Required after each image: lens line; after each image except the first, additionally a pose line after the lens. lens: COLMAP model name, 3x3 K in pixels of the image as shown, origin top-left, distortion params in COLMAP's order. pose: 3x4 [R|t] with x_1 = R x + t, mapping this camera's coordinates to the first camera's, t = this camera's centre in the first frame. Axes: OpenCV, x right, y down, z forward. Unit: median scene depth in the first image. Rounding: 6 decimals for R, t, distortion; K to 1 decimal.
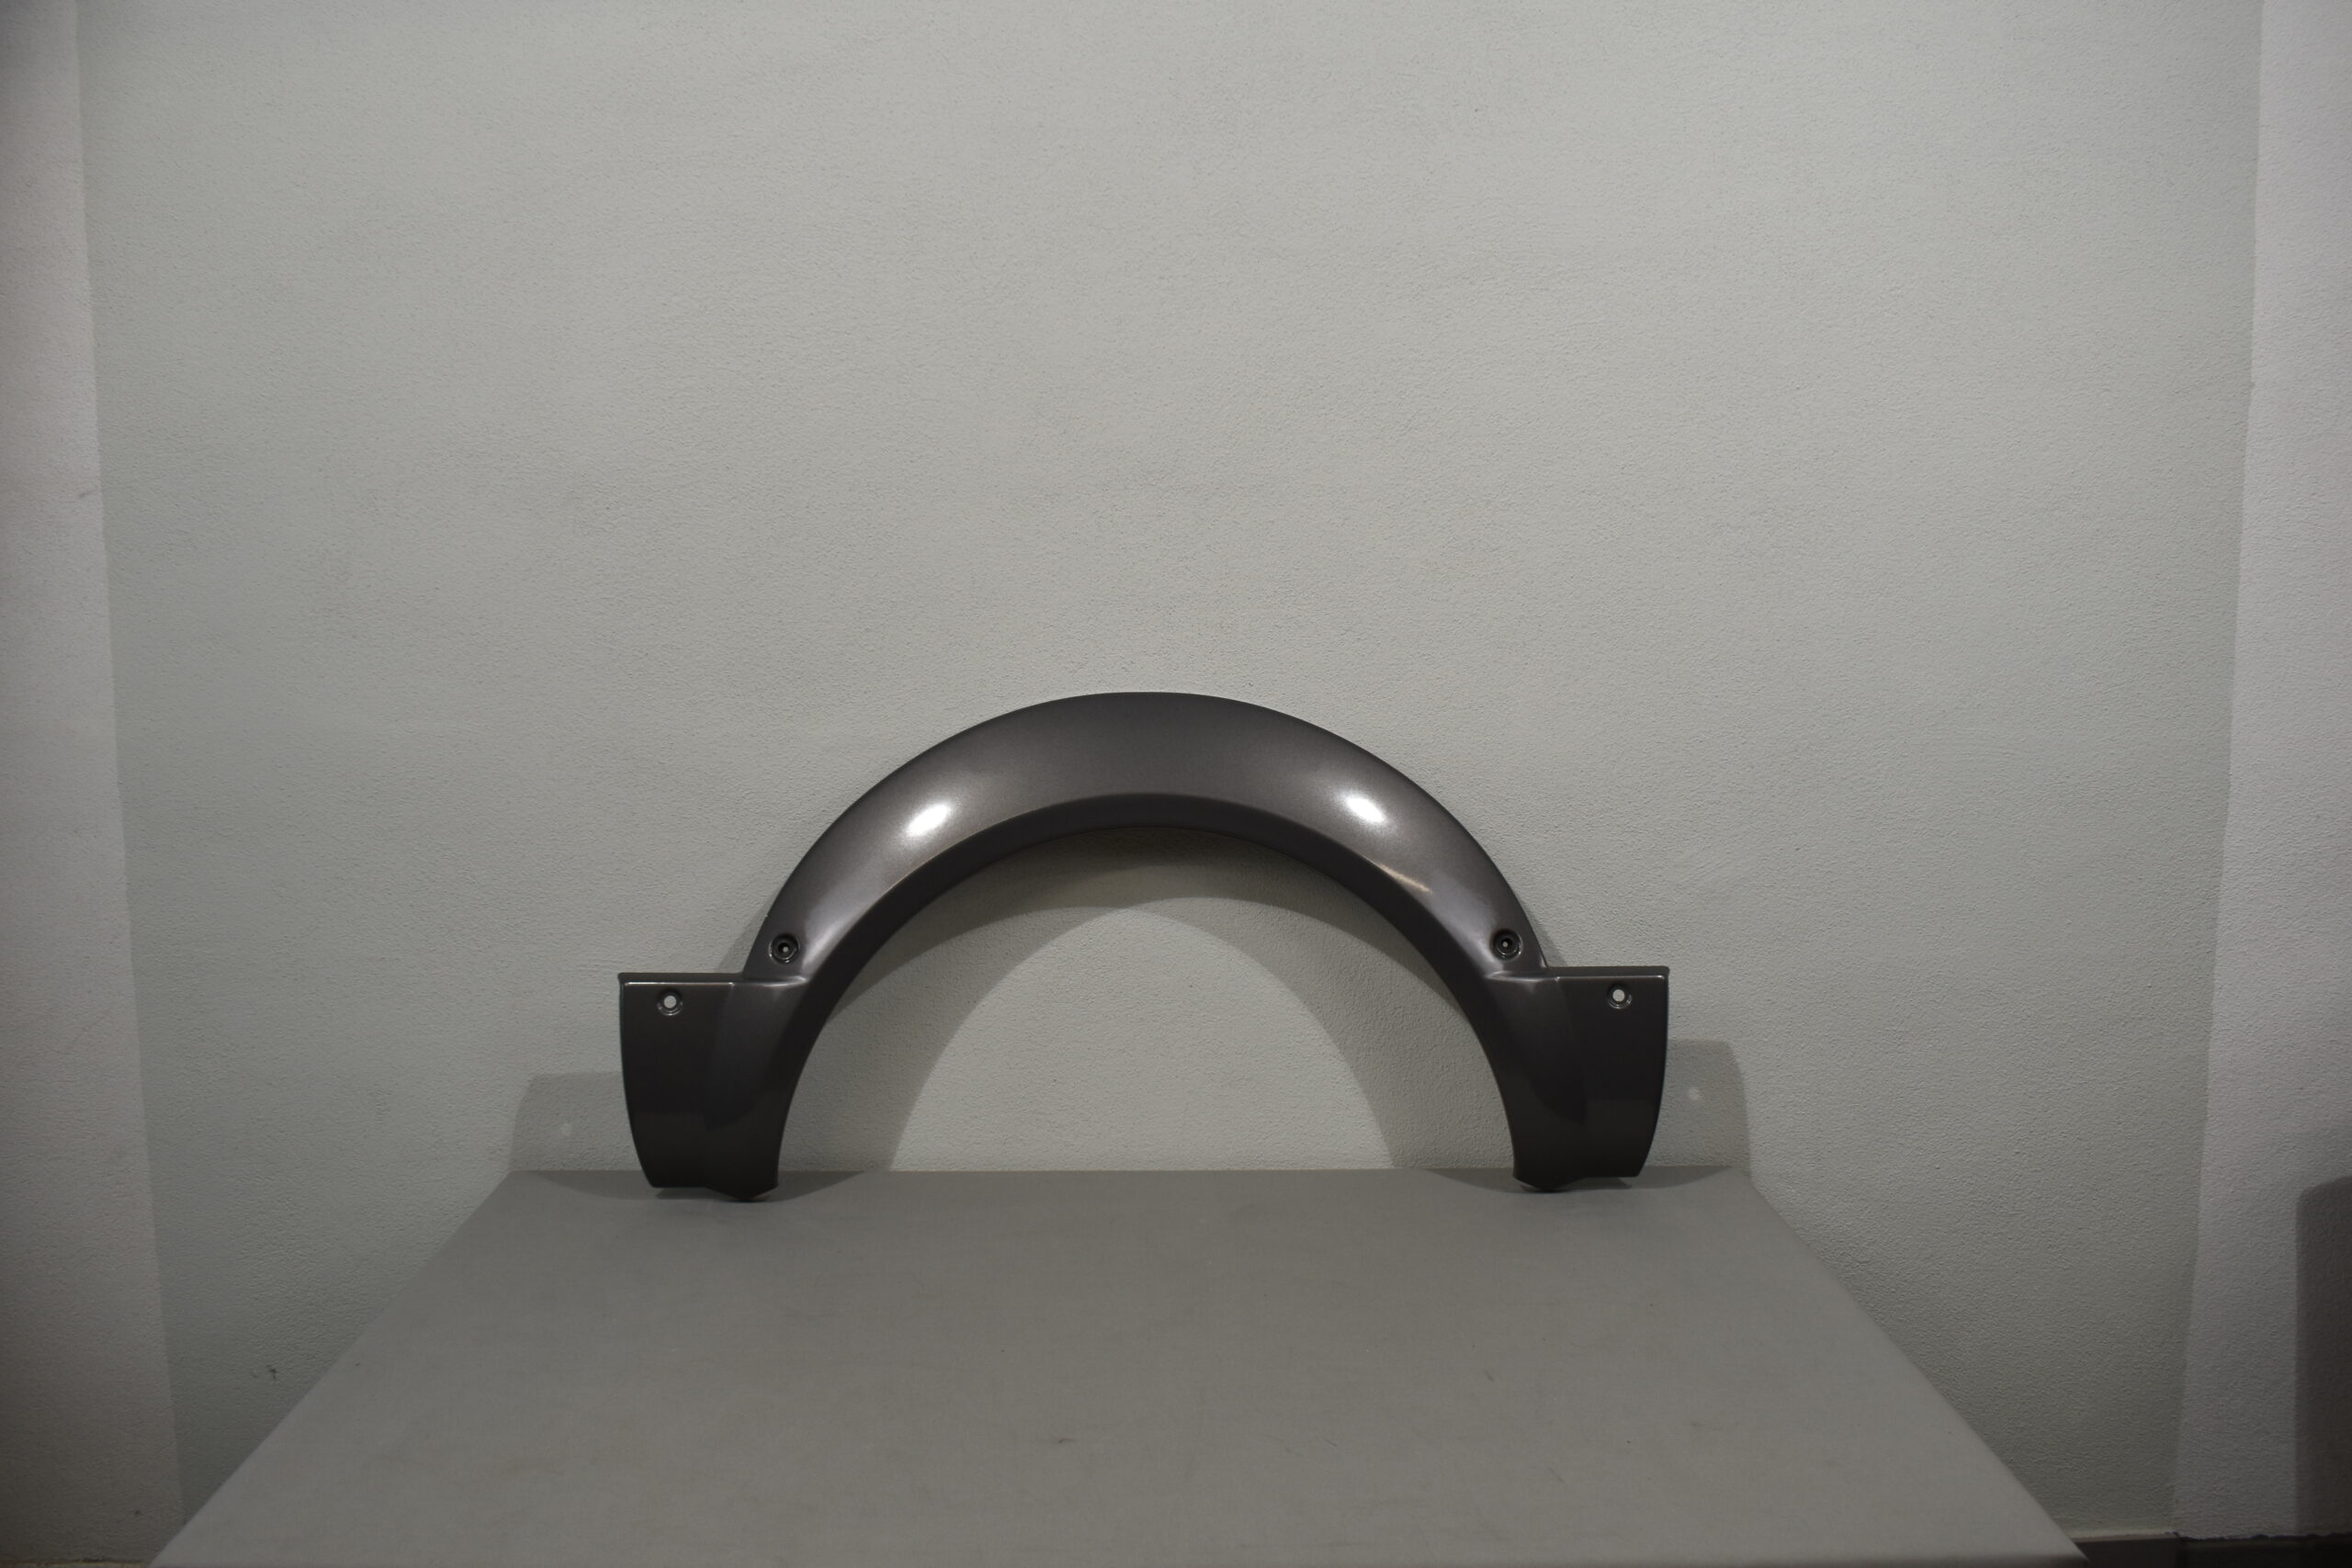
lens RADIAL K [[2035.6, 0, 1188.1], [0, 2035.6, 783.9], [0, 0, 1]] dist [-0.083920, 0.002943]
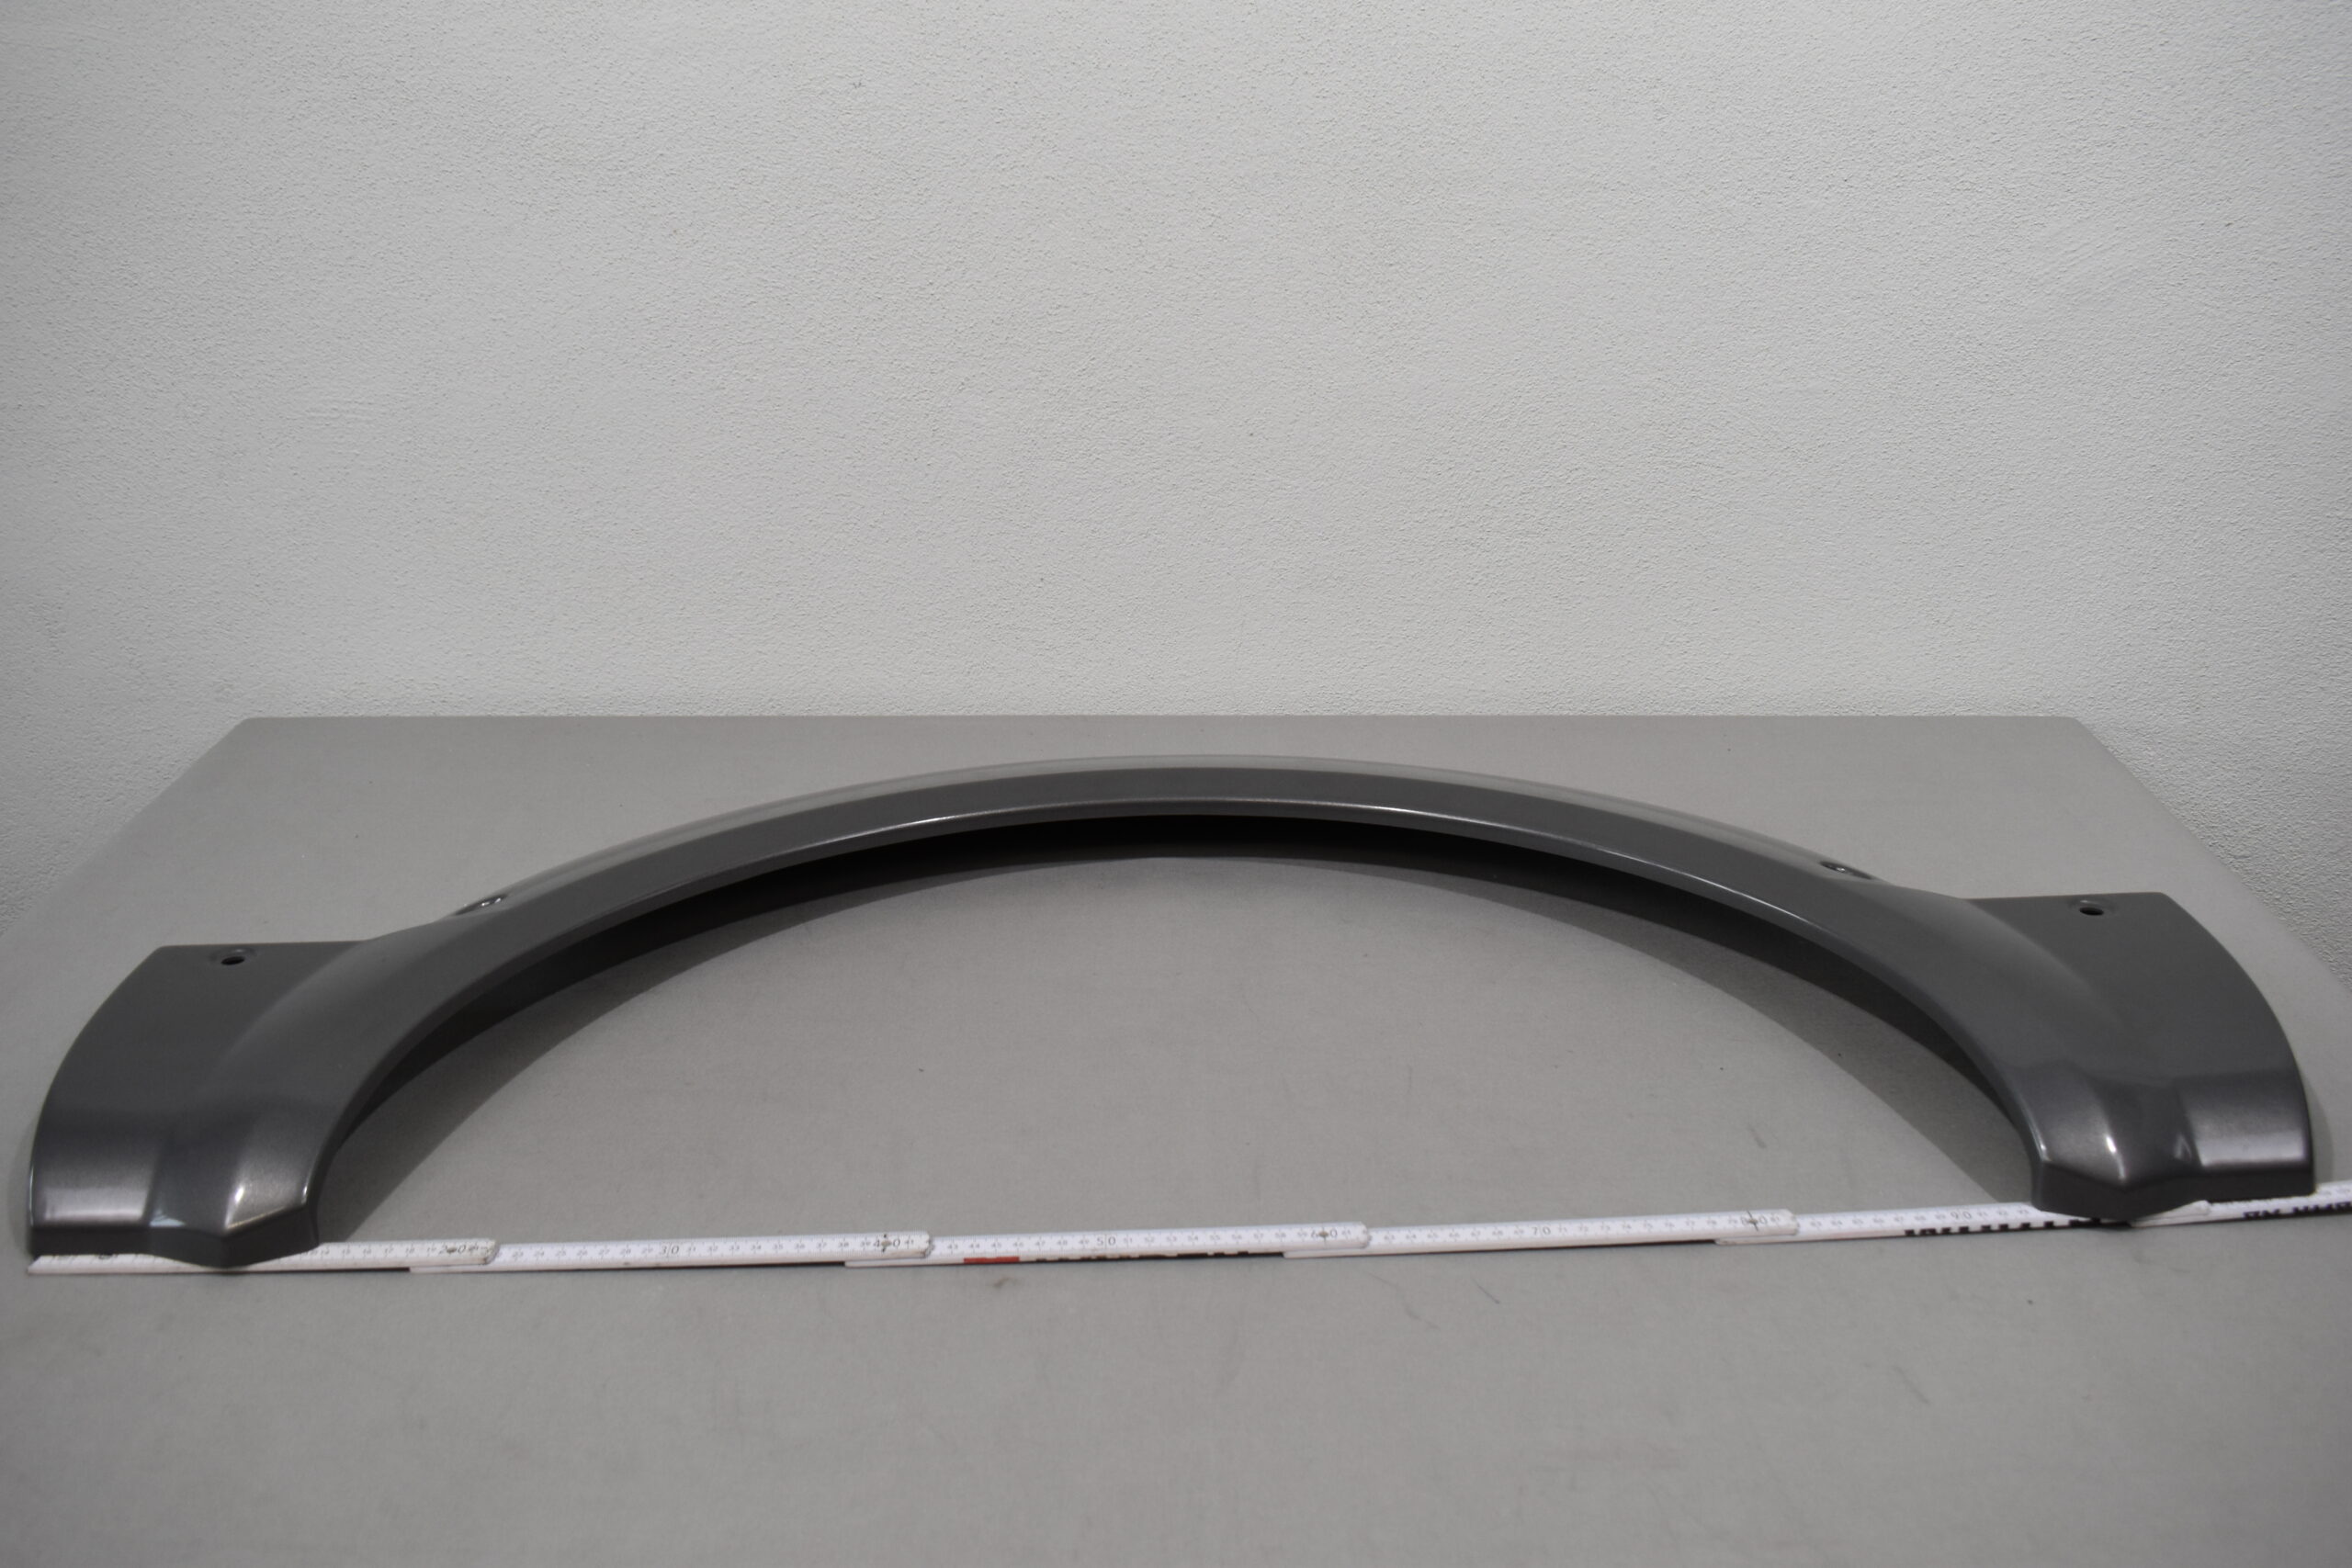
lens RADIAL K [[2035.6, 0, 1172.2], [0, 2035.6, 785.4], [0, 0, 1]] dist [-0.083920, 0.002943]
pose [[0.999004, 0.008384, -0.043828, 0.005424], [0.004131, 0.960595, 0.277921, 0.028529], [0.044431, -0.277825, 0.959604, 0.362737]]
